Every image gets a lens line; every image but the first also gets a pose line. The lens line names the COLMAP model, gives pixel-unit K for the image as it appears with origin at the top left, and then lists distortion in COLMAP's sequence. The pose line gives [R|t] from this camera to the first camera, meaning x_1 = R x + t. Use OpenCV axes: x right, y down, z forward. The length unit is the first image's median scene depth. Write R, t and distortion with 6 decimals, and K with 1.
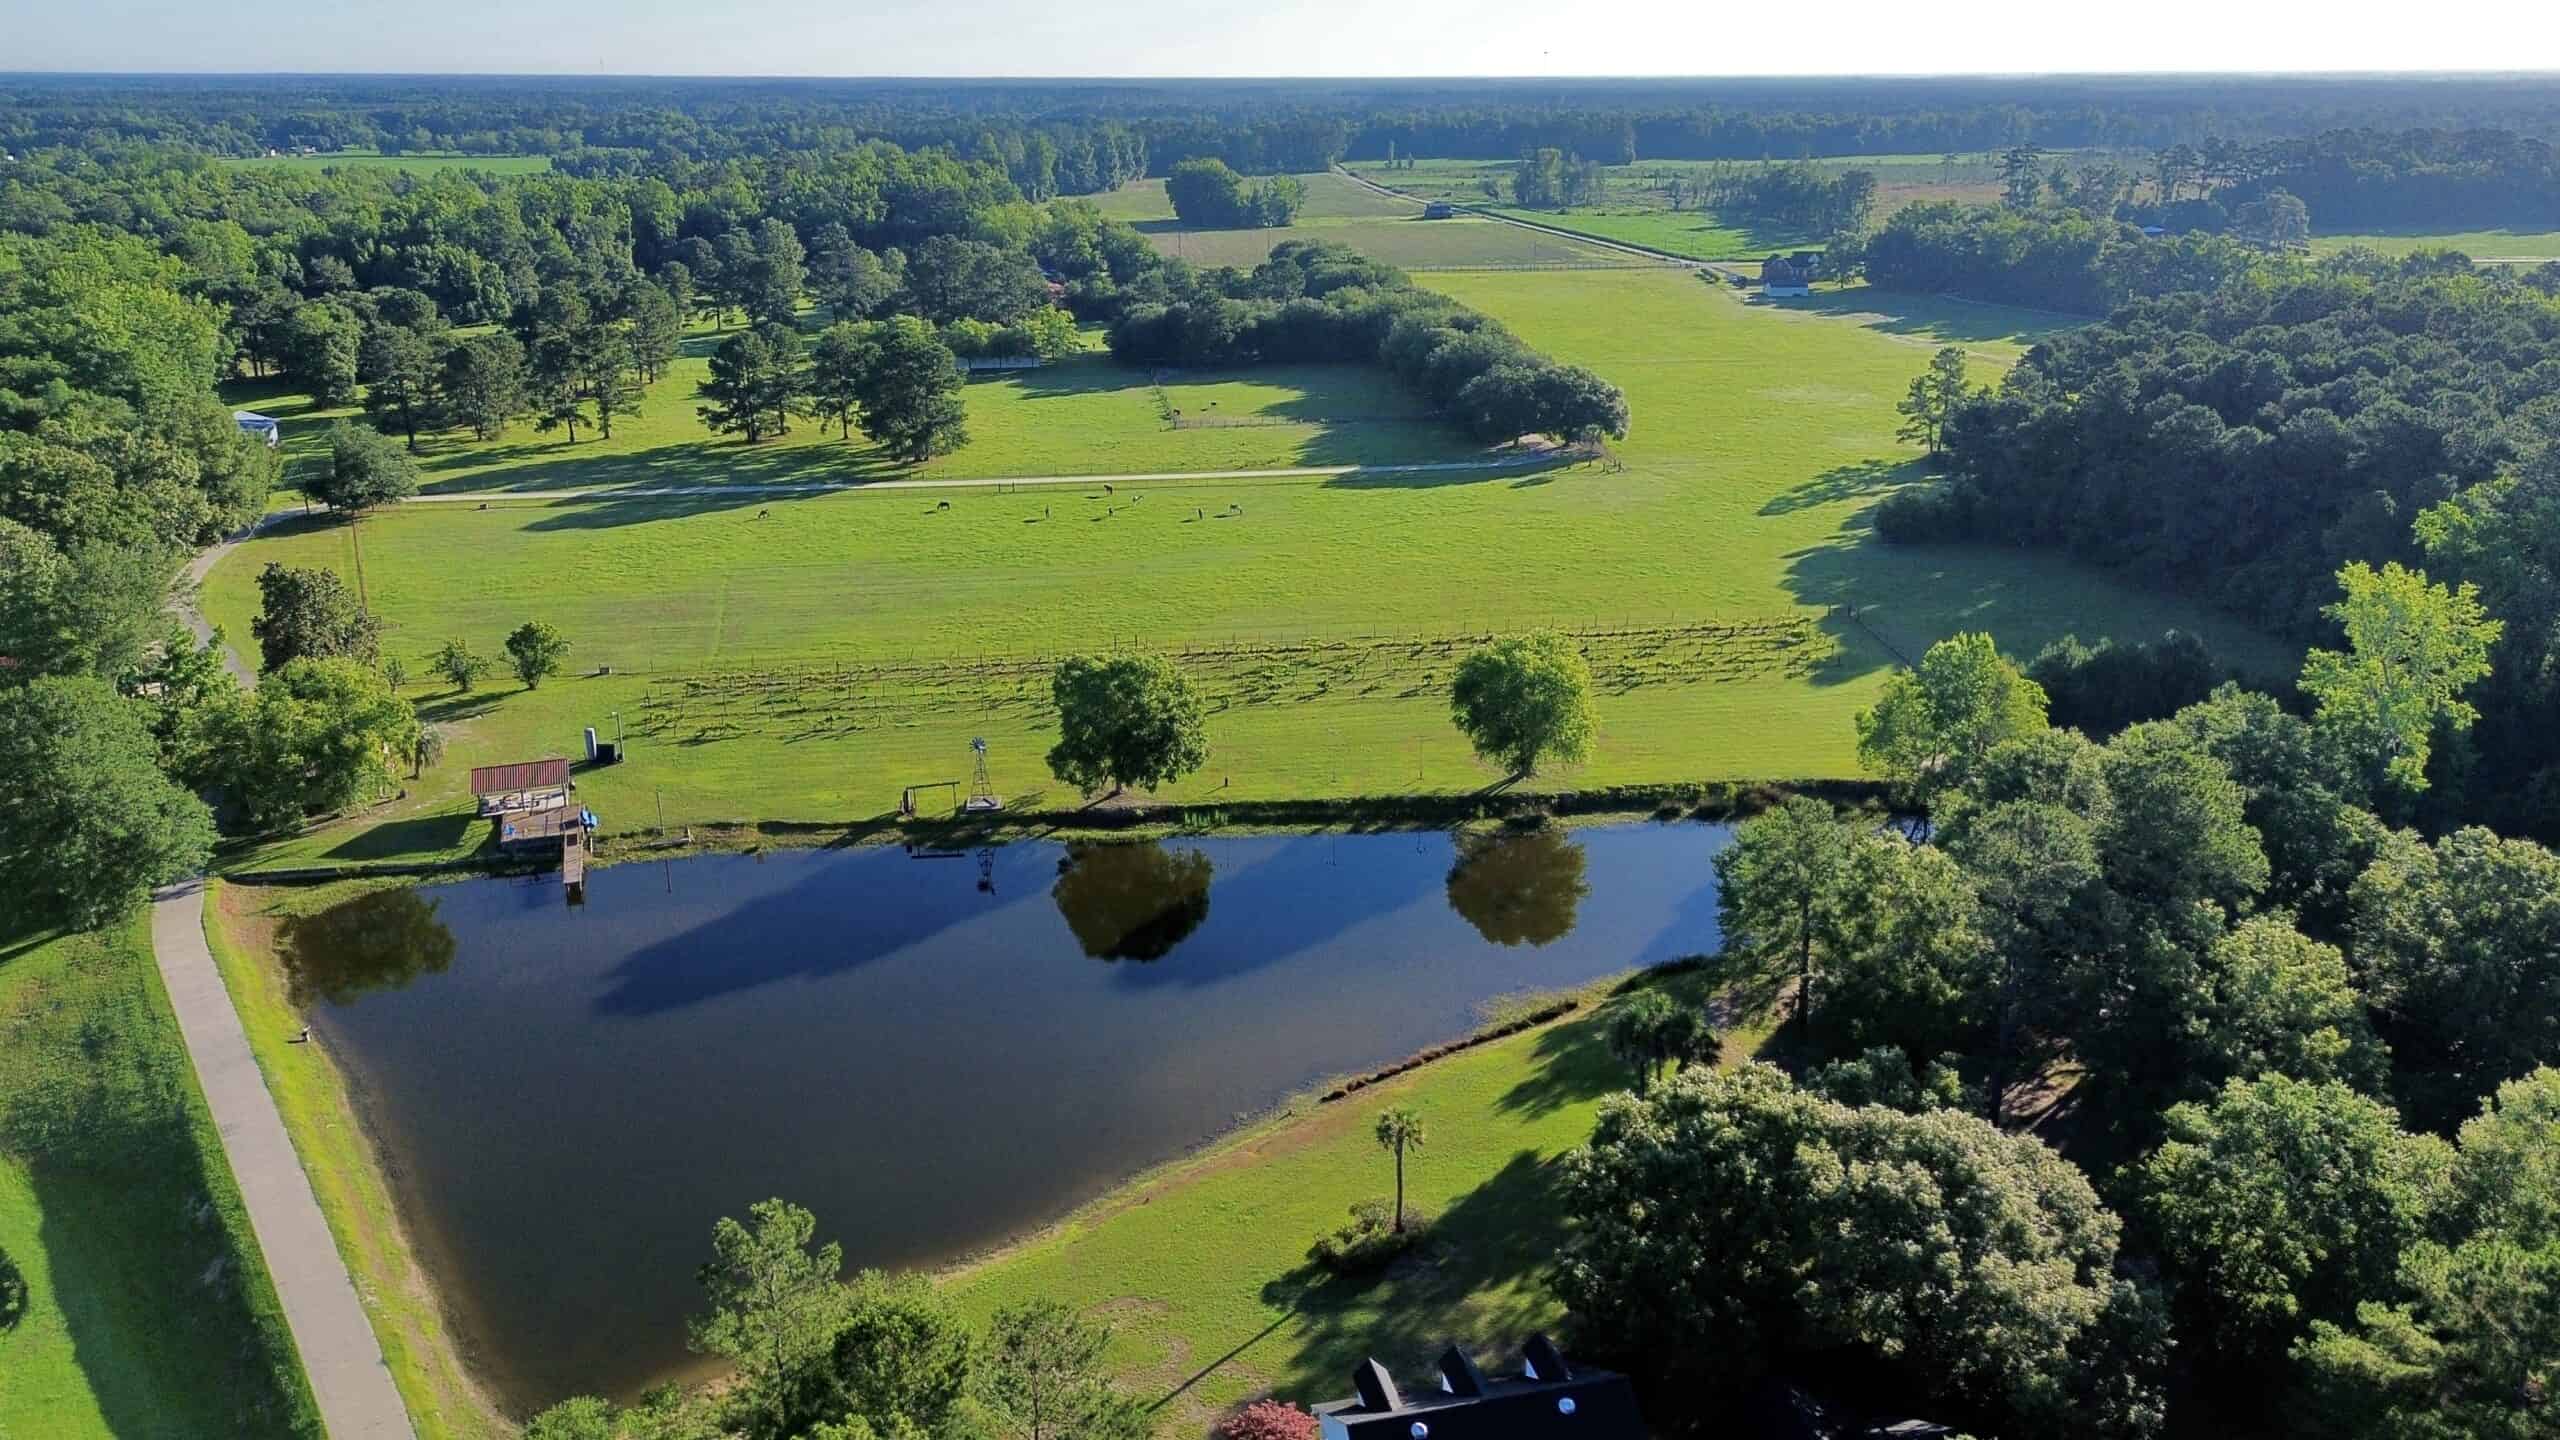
lens RADIAL K [[1802.8, 0, 1280.0], [0, 1802.8, 720.0], [0, 0, 1]] dist [0.095360, -0.114424]
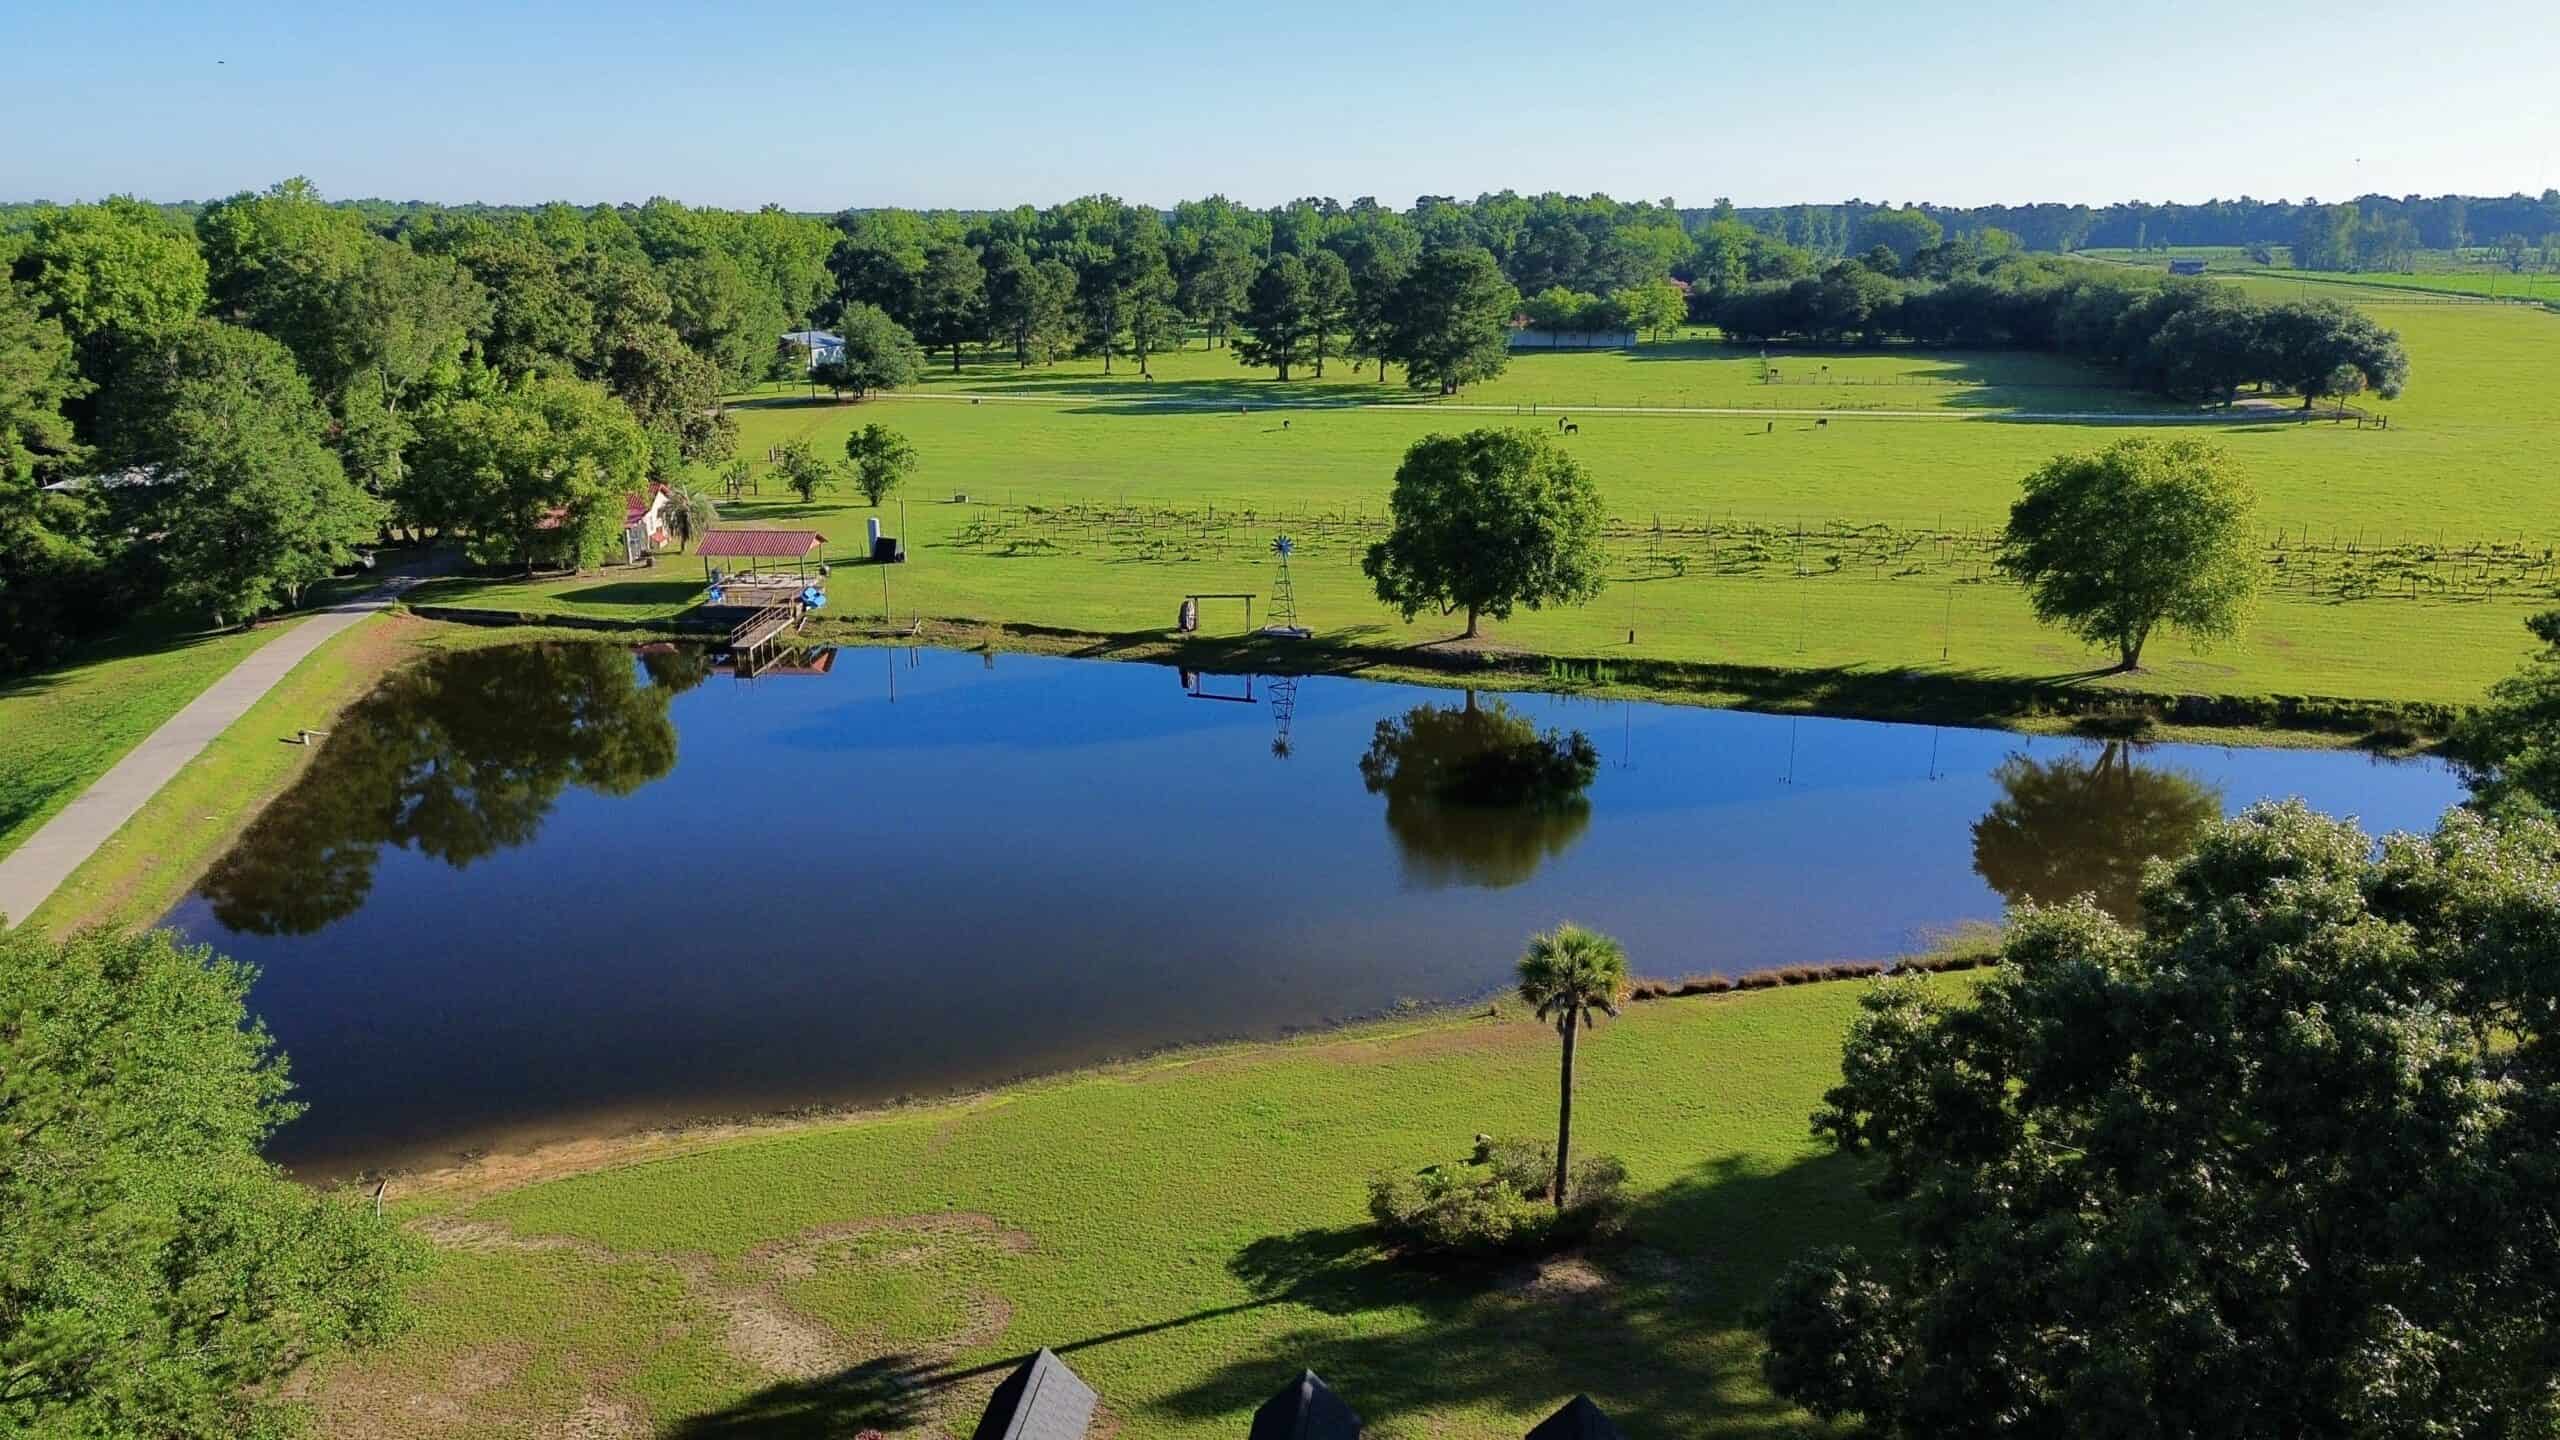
lens RADIAL K [[1802.8, 0, 1280.0], [0, 1802.8, 720.0], [0, 0, 1]] dist [0.095360, -0.114424]
pose [[0.929108, 0.100069, -0.356011, 0.093629], [-0.125550, 0.990870, -0.049140, 0.117028], [0.347843, 0.090354, 0.933189, 0.326712]]
